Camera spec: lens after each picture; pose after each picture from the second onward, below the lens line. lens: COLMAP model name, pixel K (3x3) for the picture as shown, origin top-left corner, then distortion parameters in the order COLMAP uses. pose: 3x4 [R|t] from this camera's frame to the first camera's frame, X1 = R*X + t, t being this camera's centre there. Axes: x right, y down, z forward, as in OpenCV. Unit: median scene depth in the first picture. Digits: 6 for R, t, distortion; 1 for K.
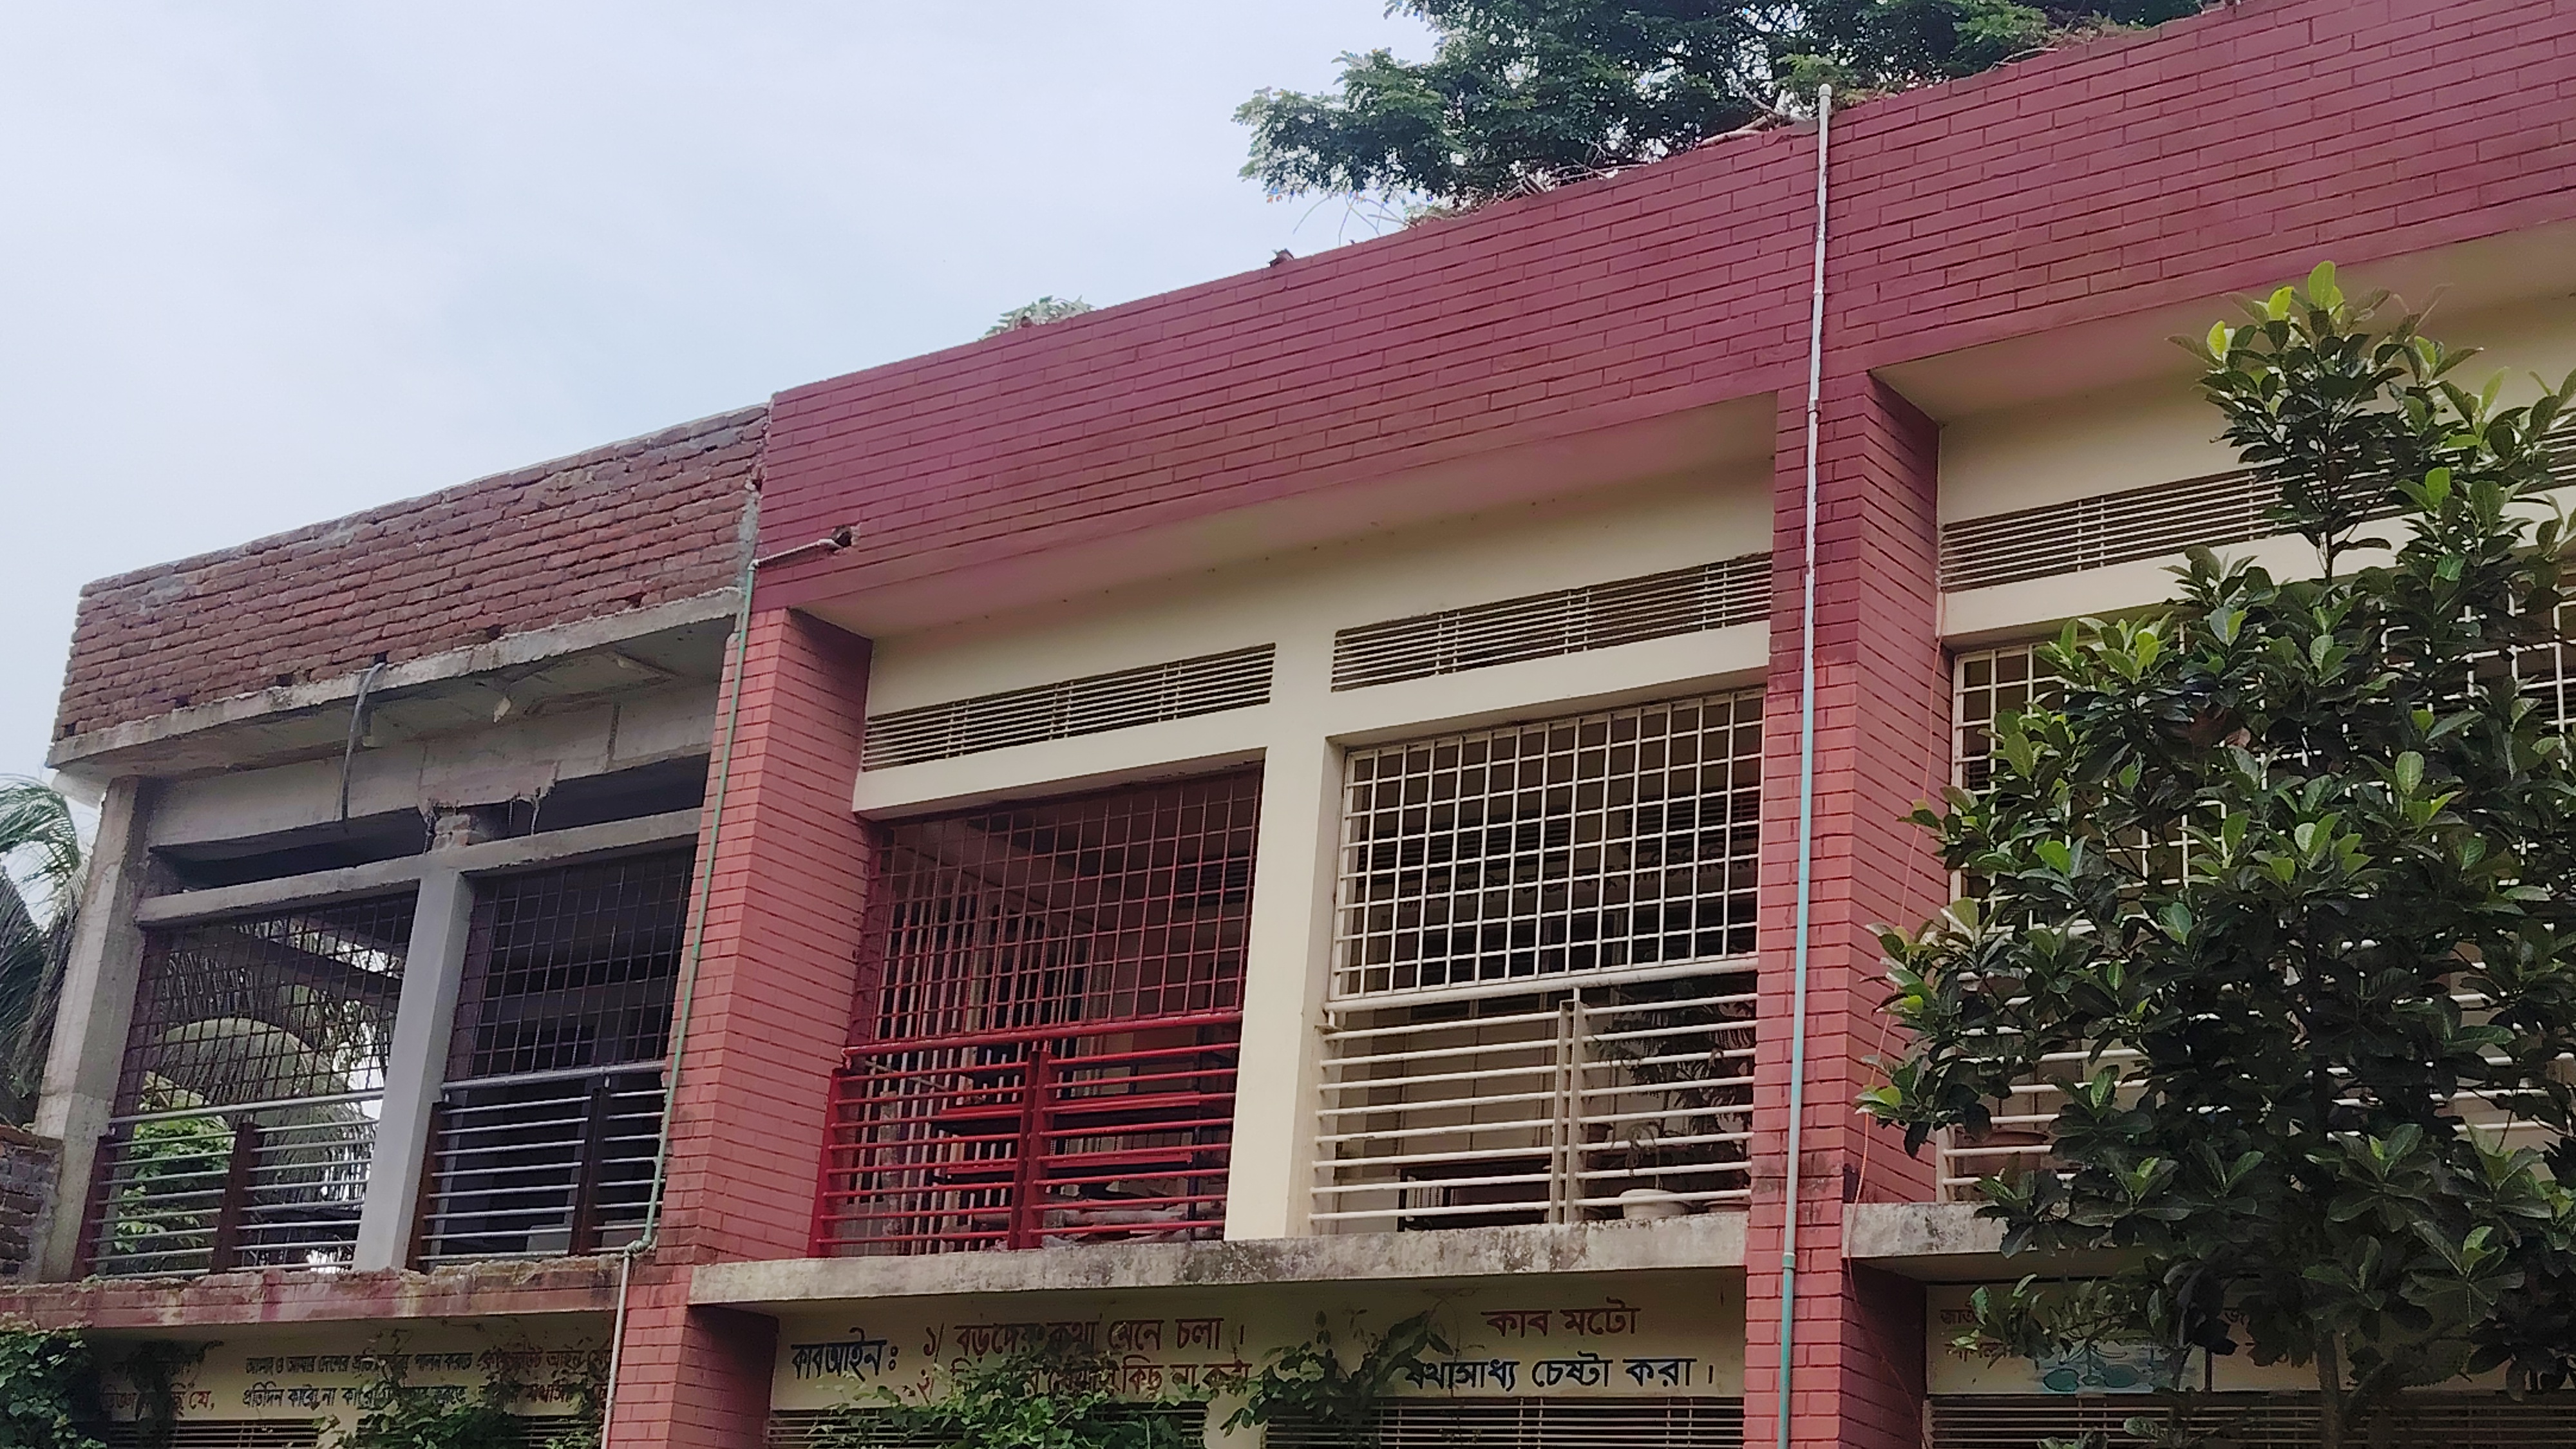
lens RADIAL K [[3288.4, 0, 1288.9], [0, 3288.4, 749.3], [0, 0, 1]] dist [0.178888, -0.423887]
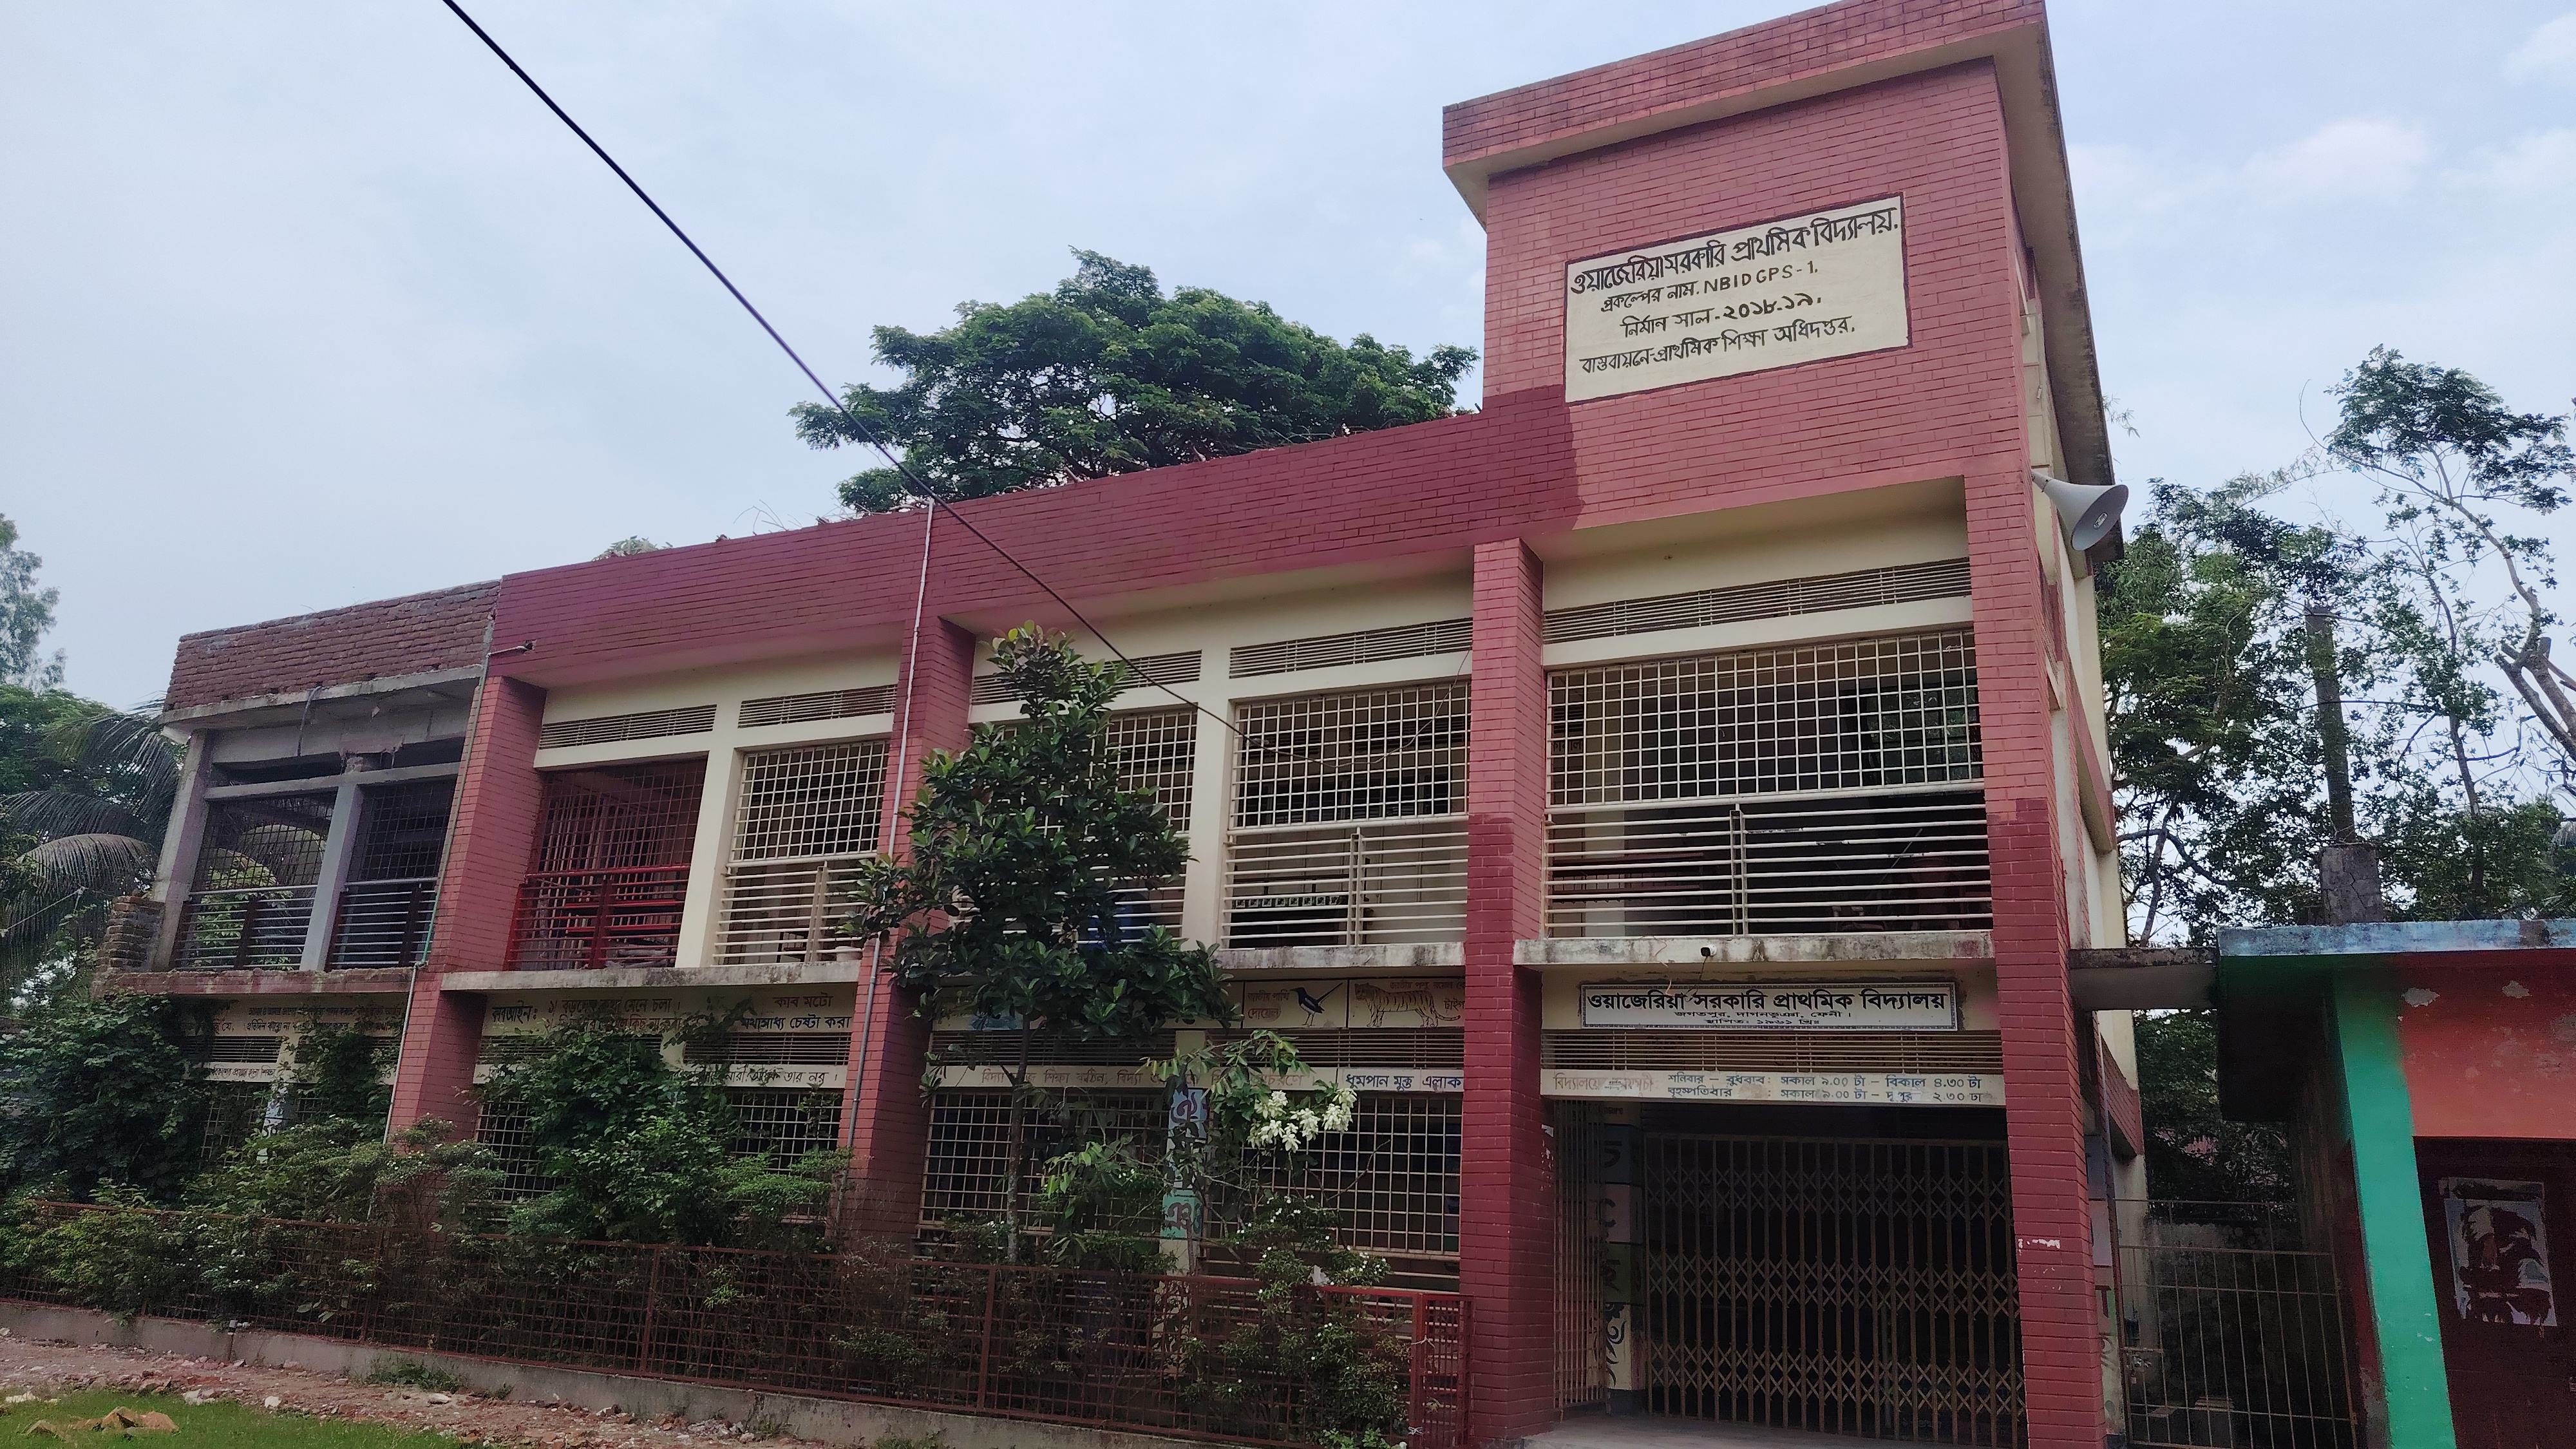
lens RADIAL K [[1778.1, 0, 1266.5], [0, 1778.1, 704.9], [0, 0, 1]] dist [0.102665, -0.165554]
pose [[0.987200, 0.023724, 0.157716, 0.224276], [-0.028888, 0.999116, 0.030527, -0.102897], [-0.156852, -0.034692, 0.987013, -0.375312]]
